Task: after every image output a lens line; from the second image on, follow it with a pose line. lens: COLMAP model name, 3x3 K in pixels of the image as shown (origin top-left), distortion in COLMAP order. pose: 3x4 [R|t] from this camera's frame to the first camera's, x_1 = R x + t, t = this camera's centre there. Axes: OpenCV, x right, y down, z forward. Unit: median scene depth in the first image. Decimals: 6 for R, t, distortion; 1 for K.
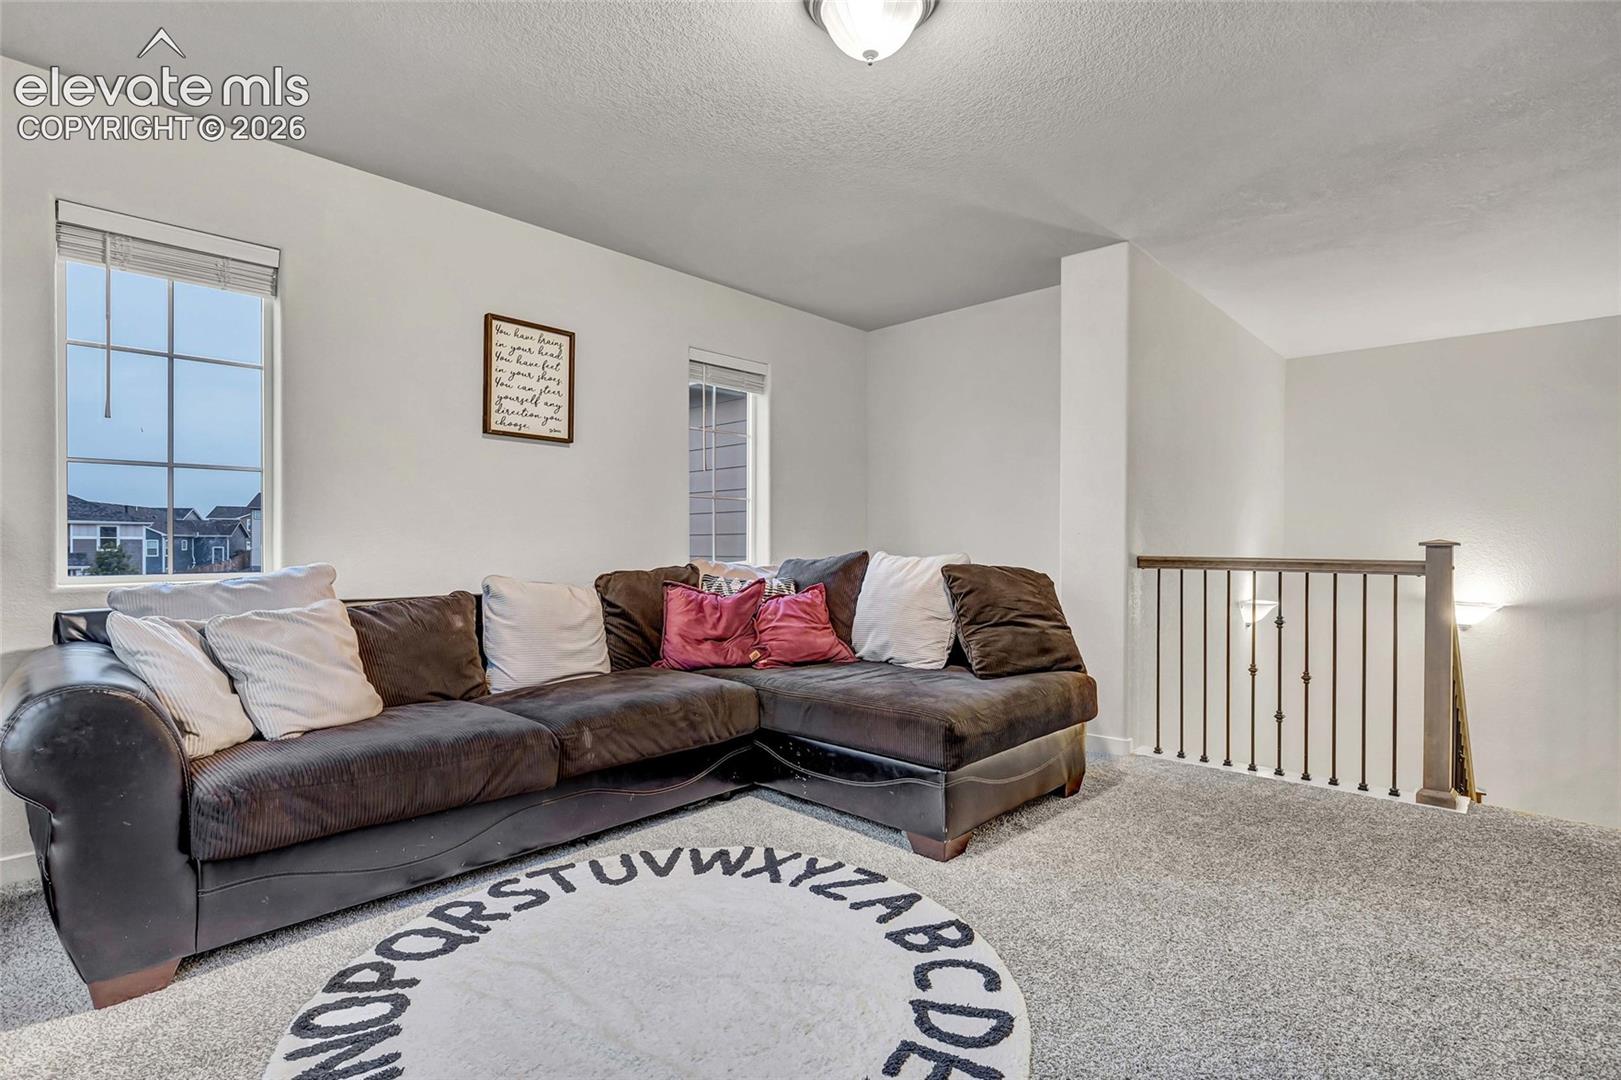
lens RADIAL K [[776.5, 0, 807.1], [0, 776.5, 540.5], [0, 0, 1]] dist [-0.002629, 0.001111]
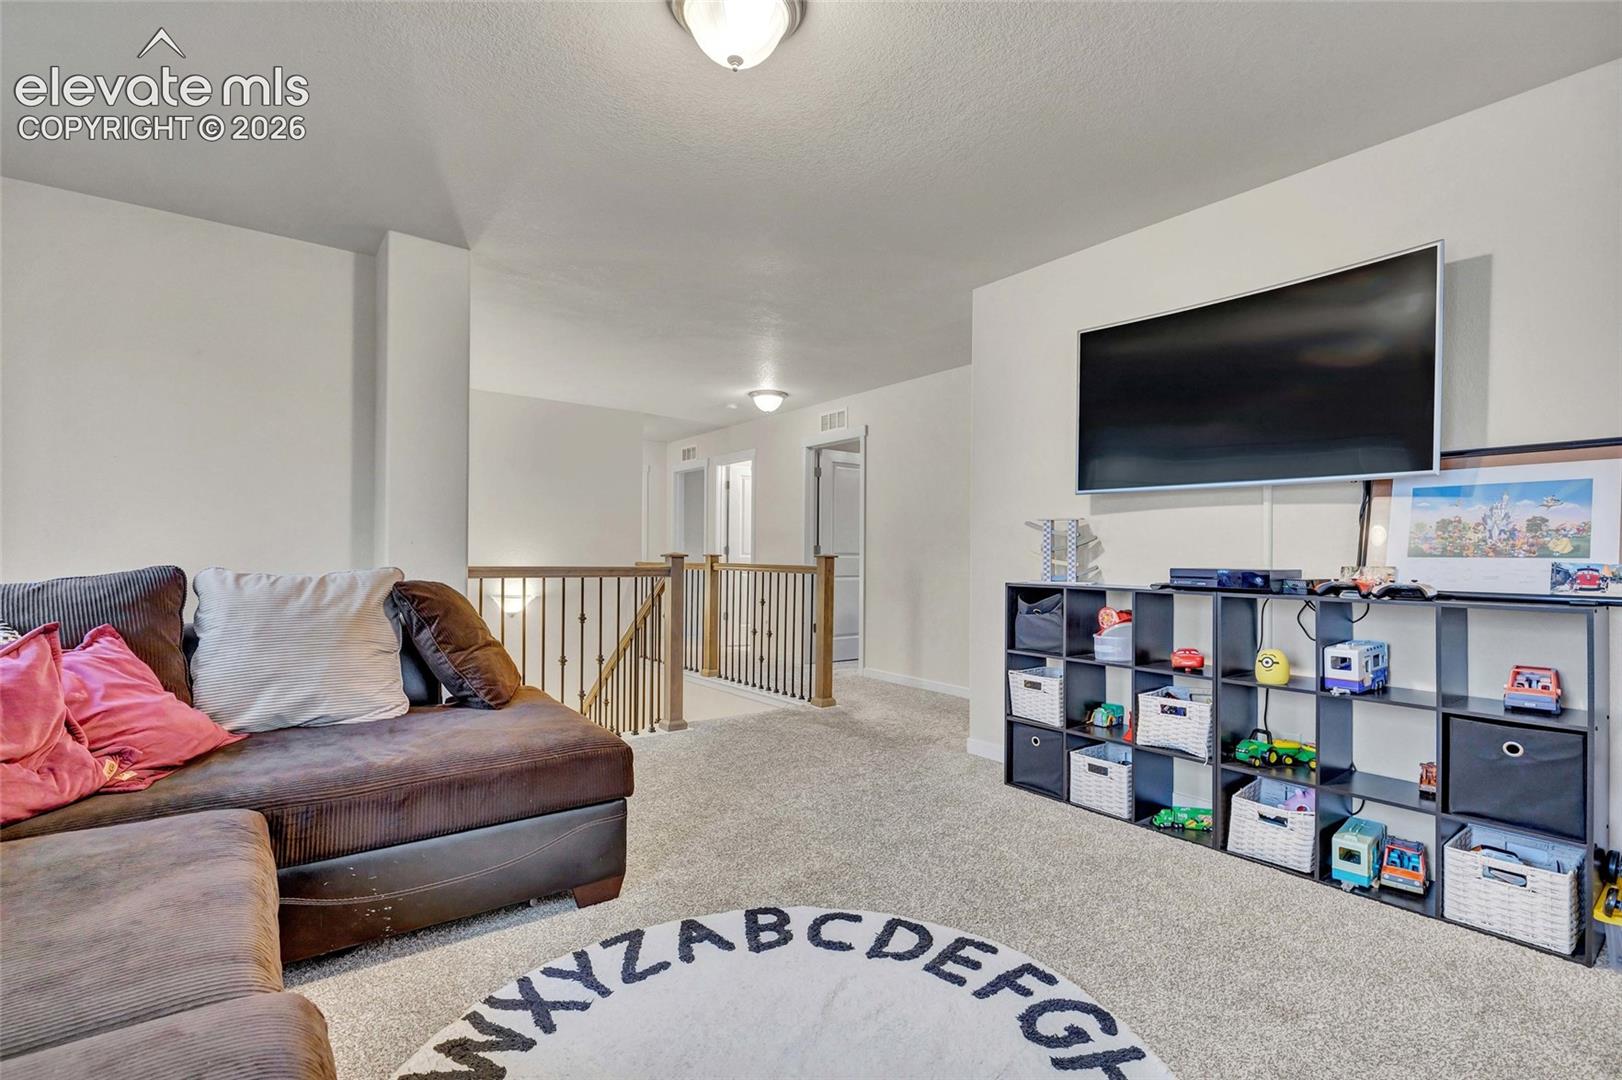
lens RADIAL K [[742.2, 0, 806.7], [0, 742.2, 547.7], [0, 0, 1]] dist [0.009659, -0.001798]
pose [[0.173727, 0.006851, 0.984770, -0.743634], [-0.013325, 0.999901, -0.004605, -0.009552], [-0.984704, -0.012322, 0.173801, 0.683606]]
